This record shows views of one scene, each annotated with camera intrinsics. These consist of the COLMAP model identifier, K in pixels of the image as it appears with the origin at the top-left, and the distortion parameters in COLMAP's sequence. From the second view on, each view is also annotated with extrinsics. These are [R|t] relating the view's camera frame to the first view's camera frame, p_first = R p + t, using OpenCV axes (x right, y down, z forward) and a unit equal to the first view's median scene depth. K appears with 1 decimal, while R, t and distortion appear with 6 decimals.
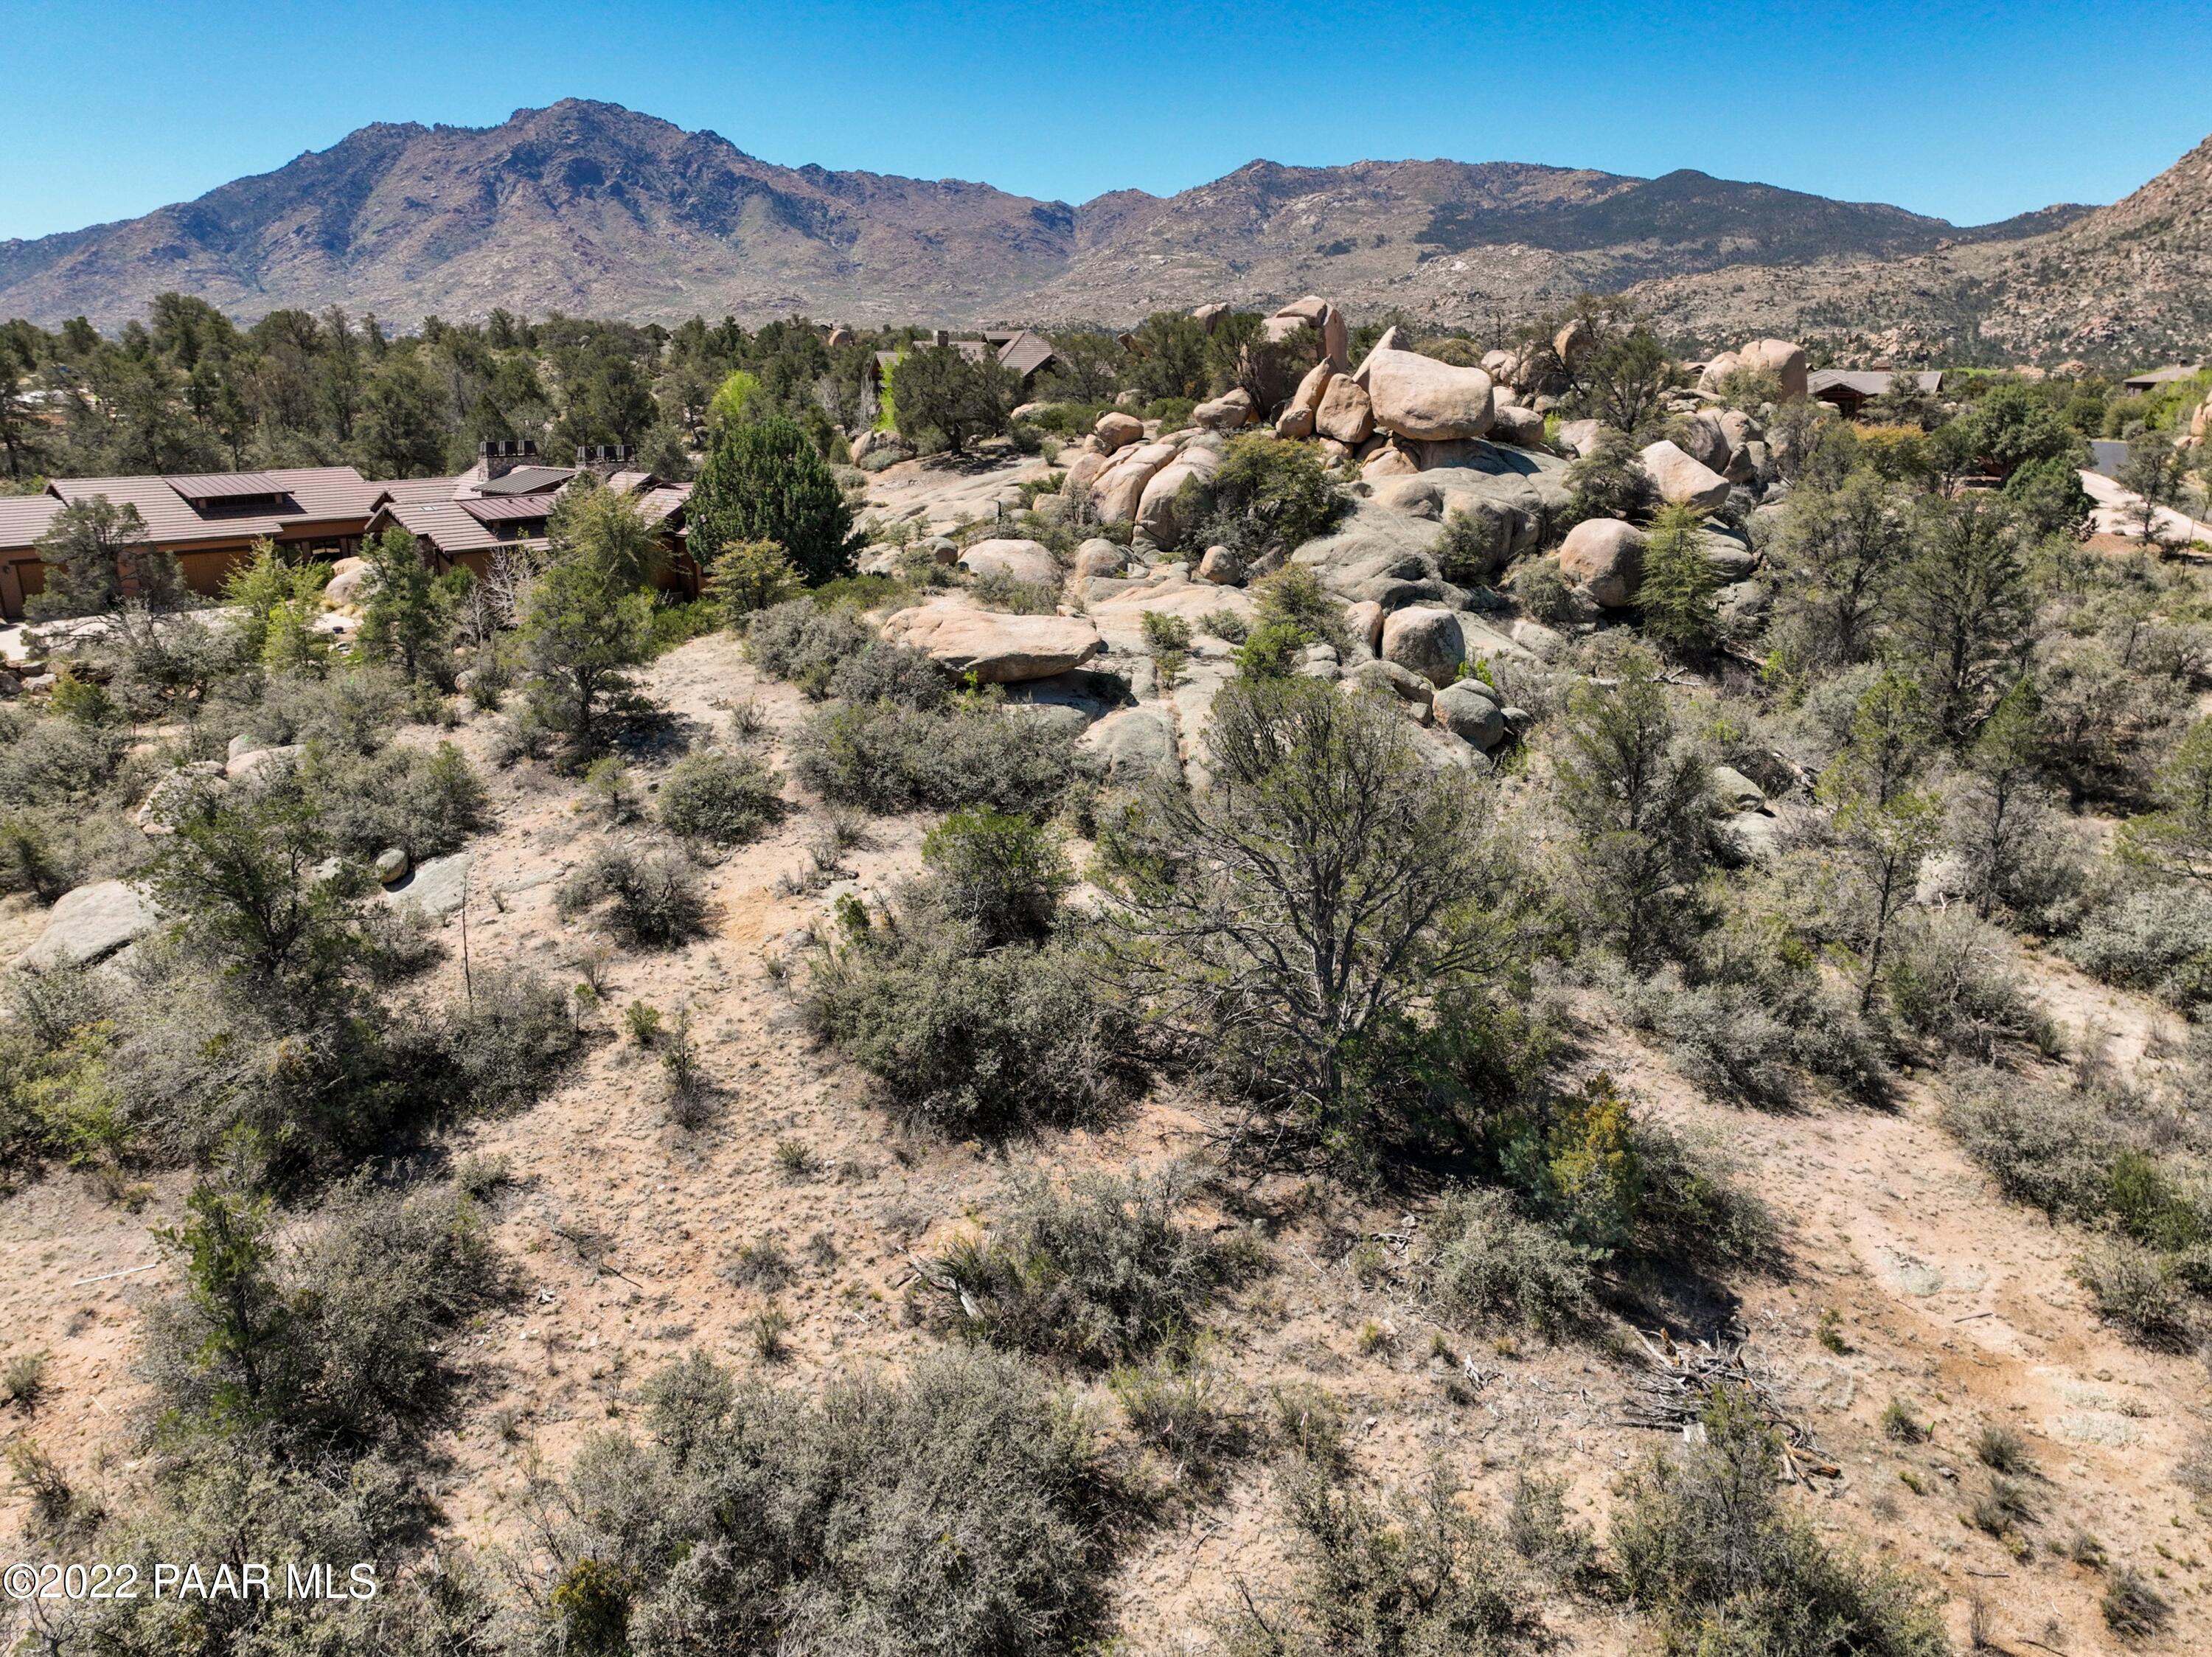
lens RADIAL K [[1554.2, 0, 1105.9], [0, 1554.2, 828.0], [0, 0, 1]] dist [-0.000881, 0.017349]
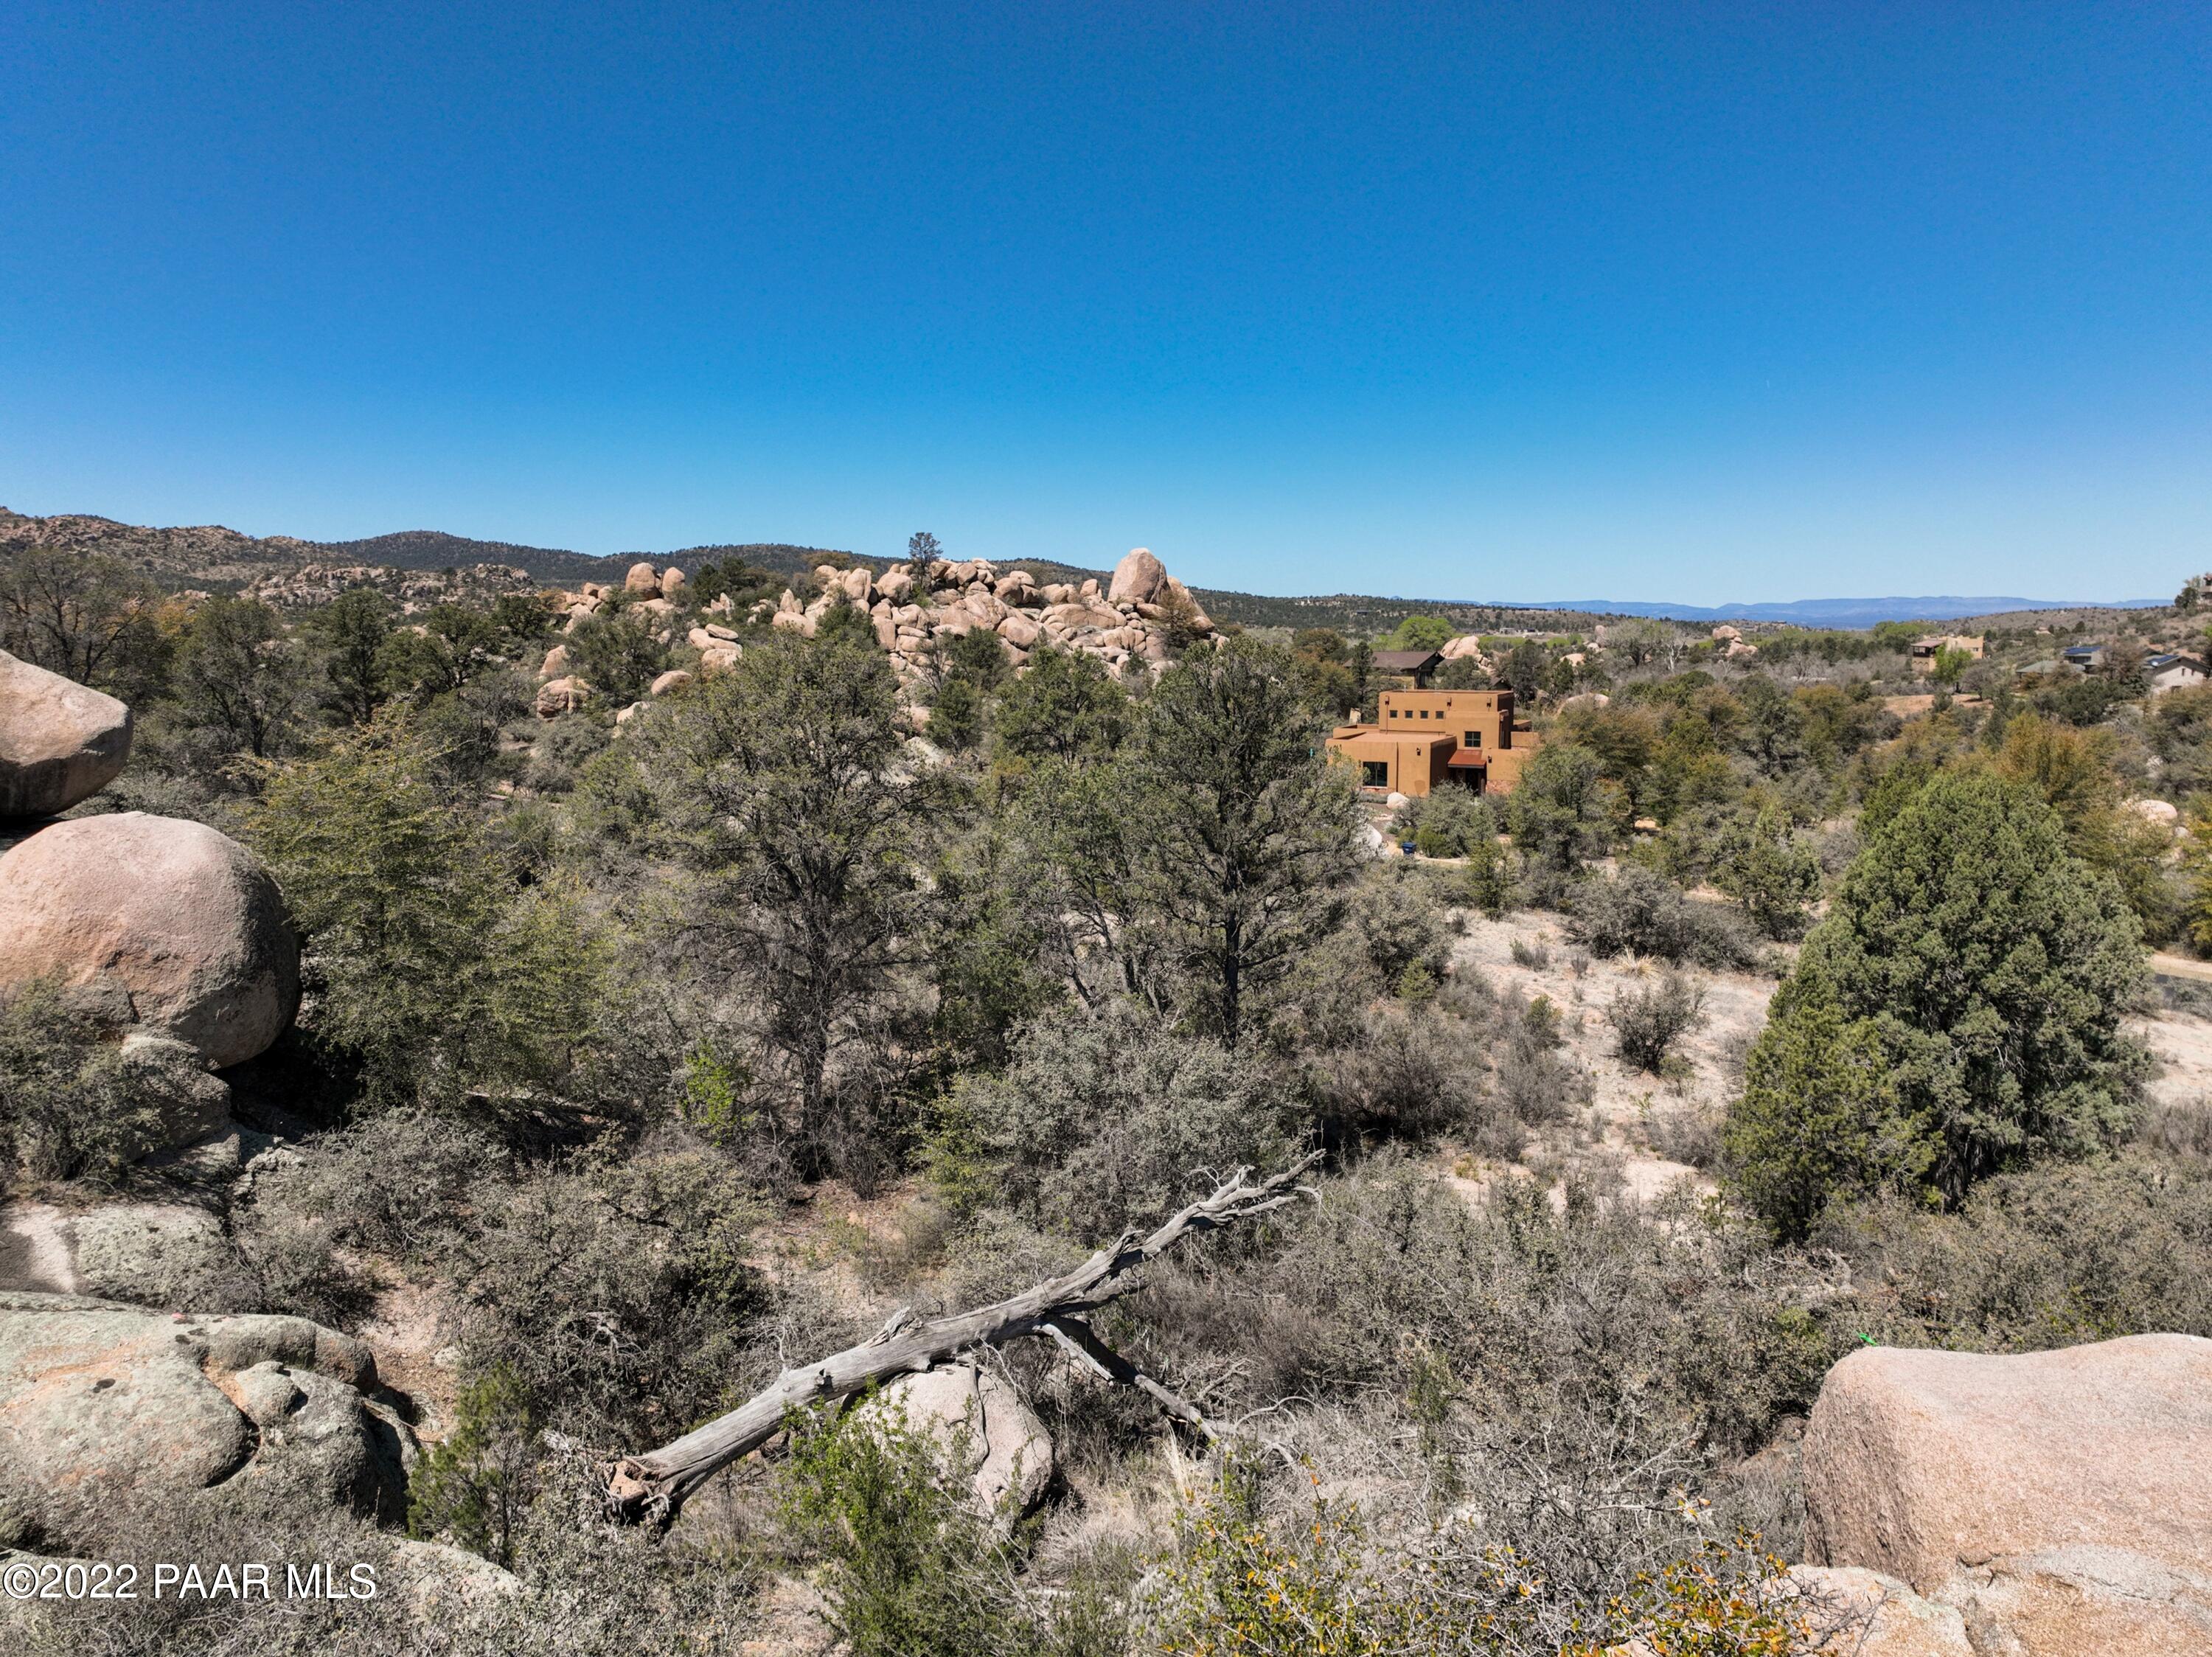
lens RADIAL K [[1554.2, 0, 1105.5], [0, 1554.2, 830.9], [0, 0, 1]] dist [-0.000881, 0.017349]
pose [[0.160740, -0.124221, 0.979149, 0.042536], [0.285351, 0.955532, 0.074381, -0.161784], [-0.944848, 0.267445, 0.189039, 0.750343]]
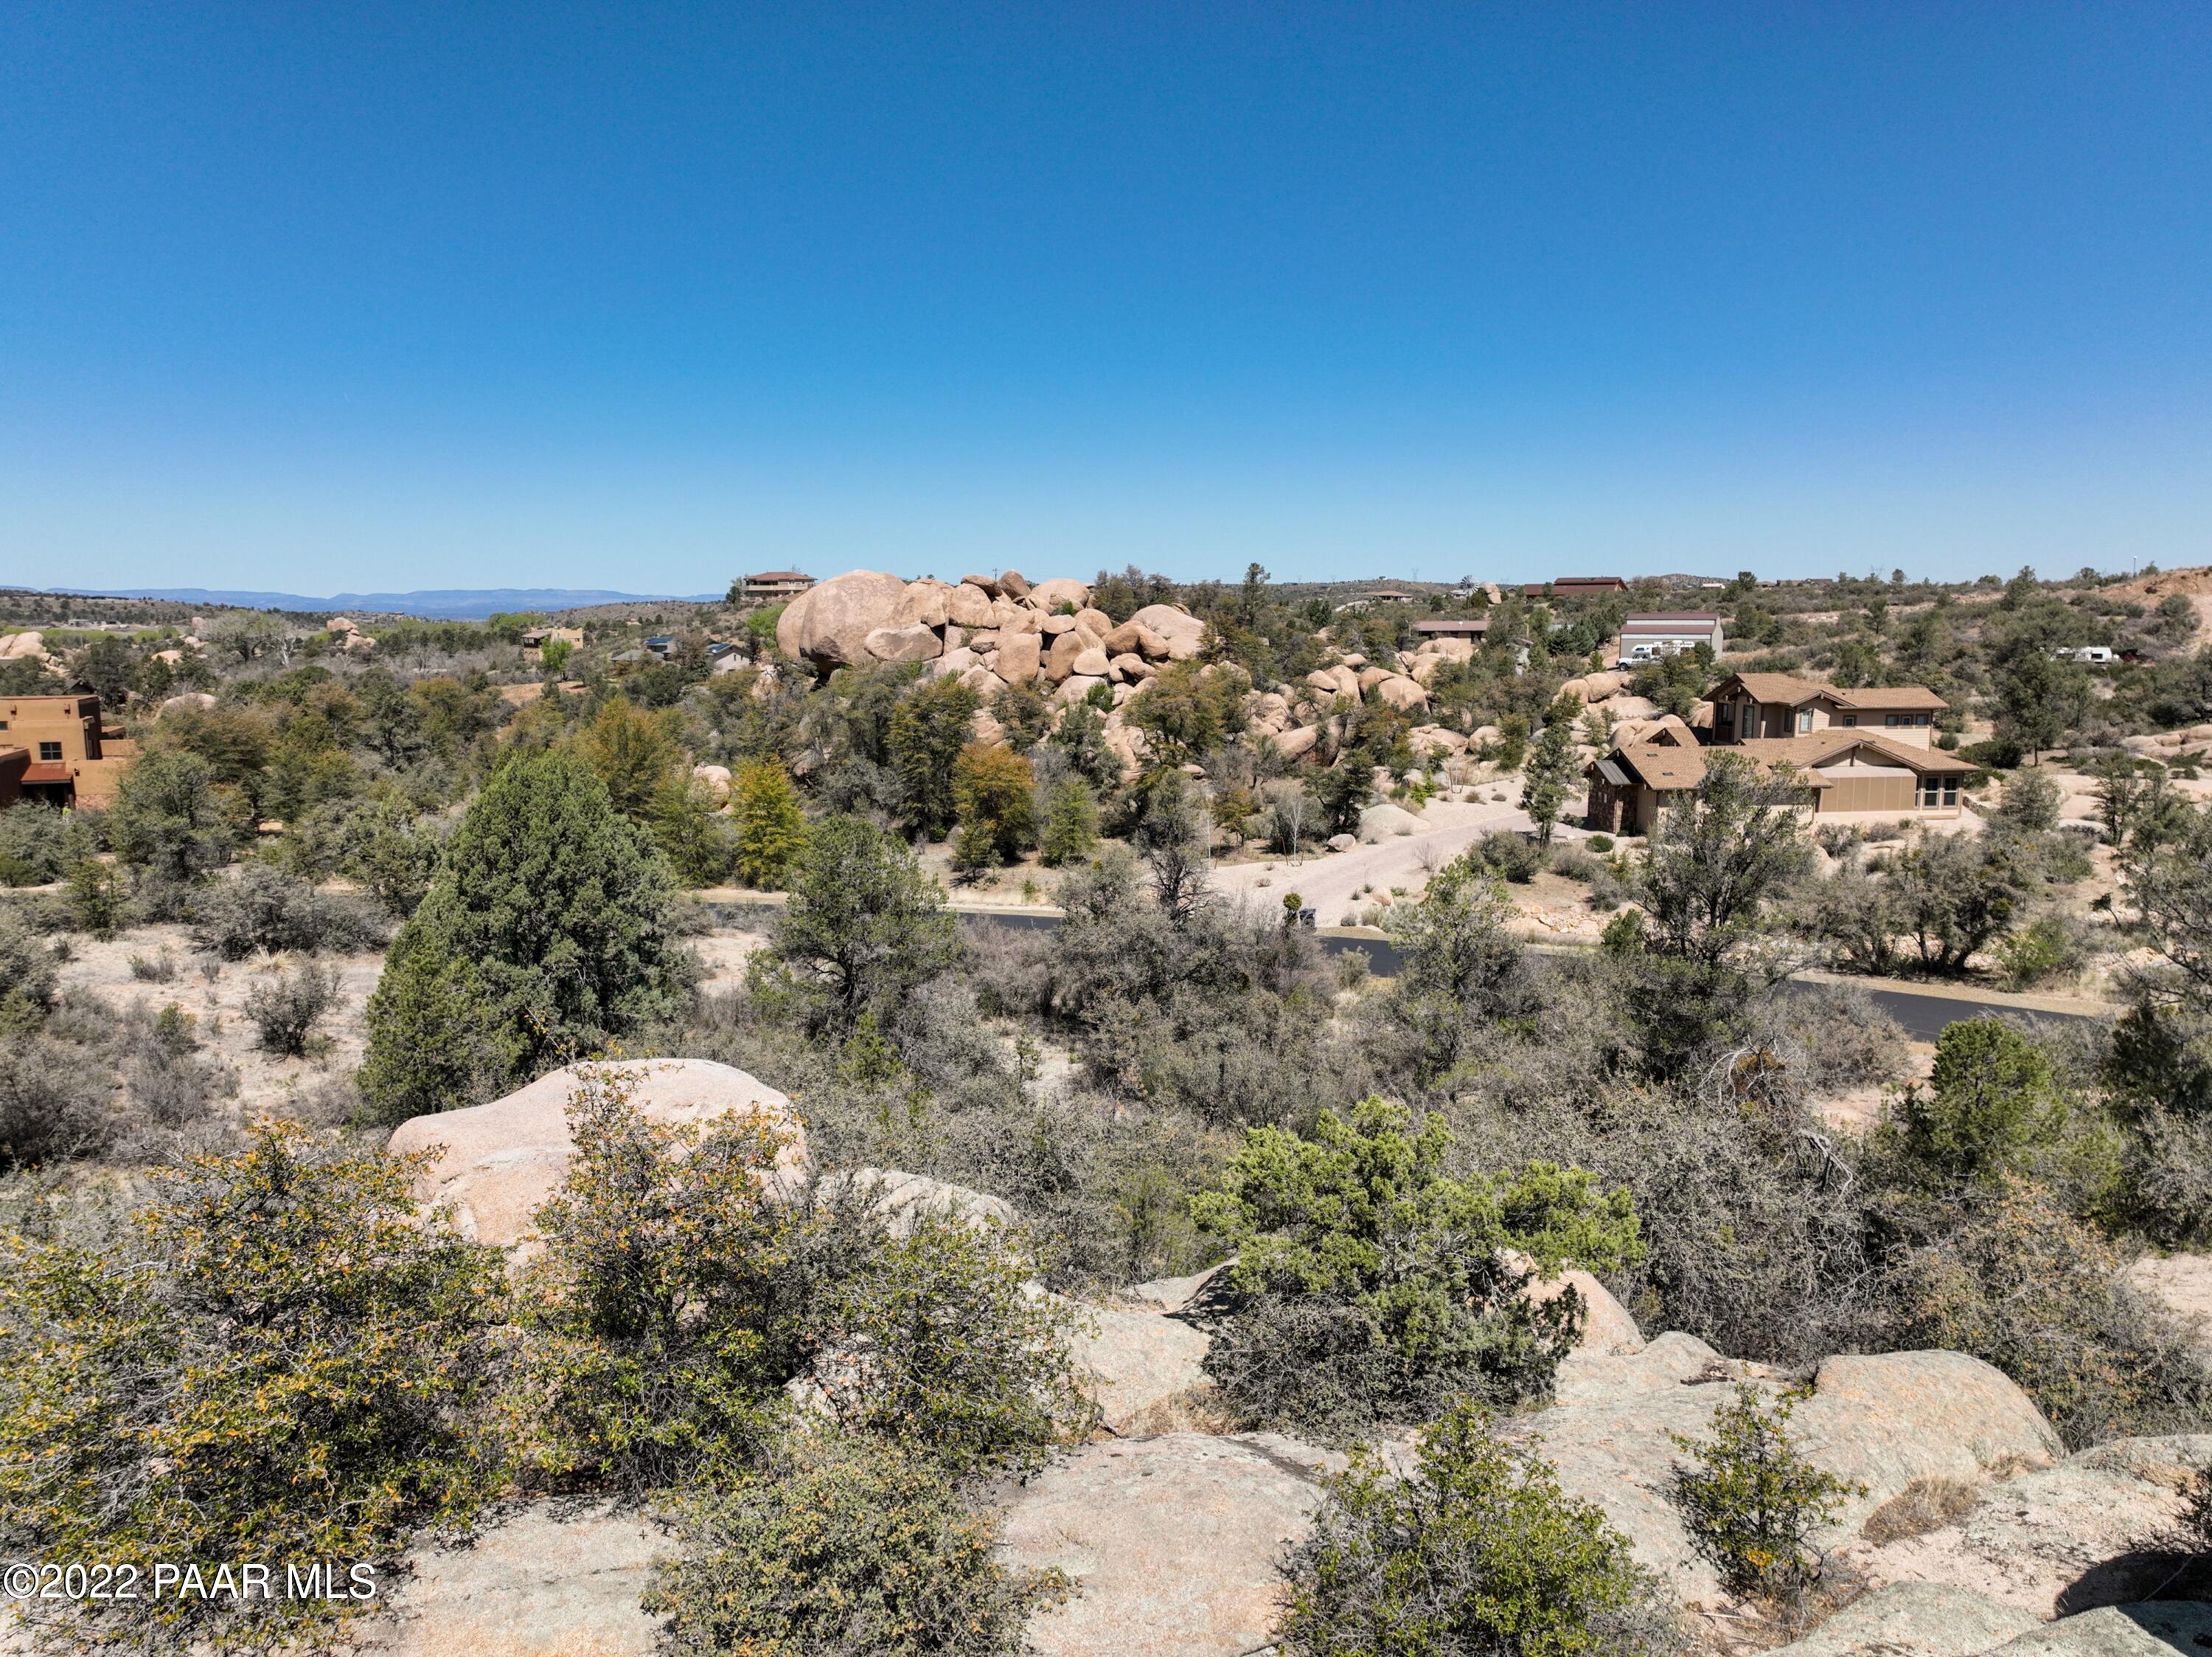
lens RADIAL K [[1554.2, 0, 1104.3], [0, 1554.2, 822.4], [0, 0, 1]] dist [-0.000881, 0.017349]
pose [[-0.619147, -0.097732, 0.779170, -0.032750], [0.231504, 0.925411, 0.300034, -0.169550], [-0.750375, 0.366146, -0.550340, 0.756230]]
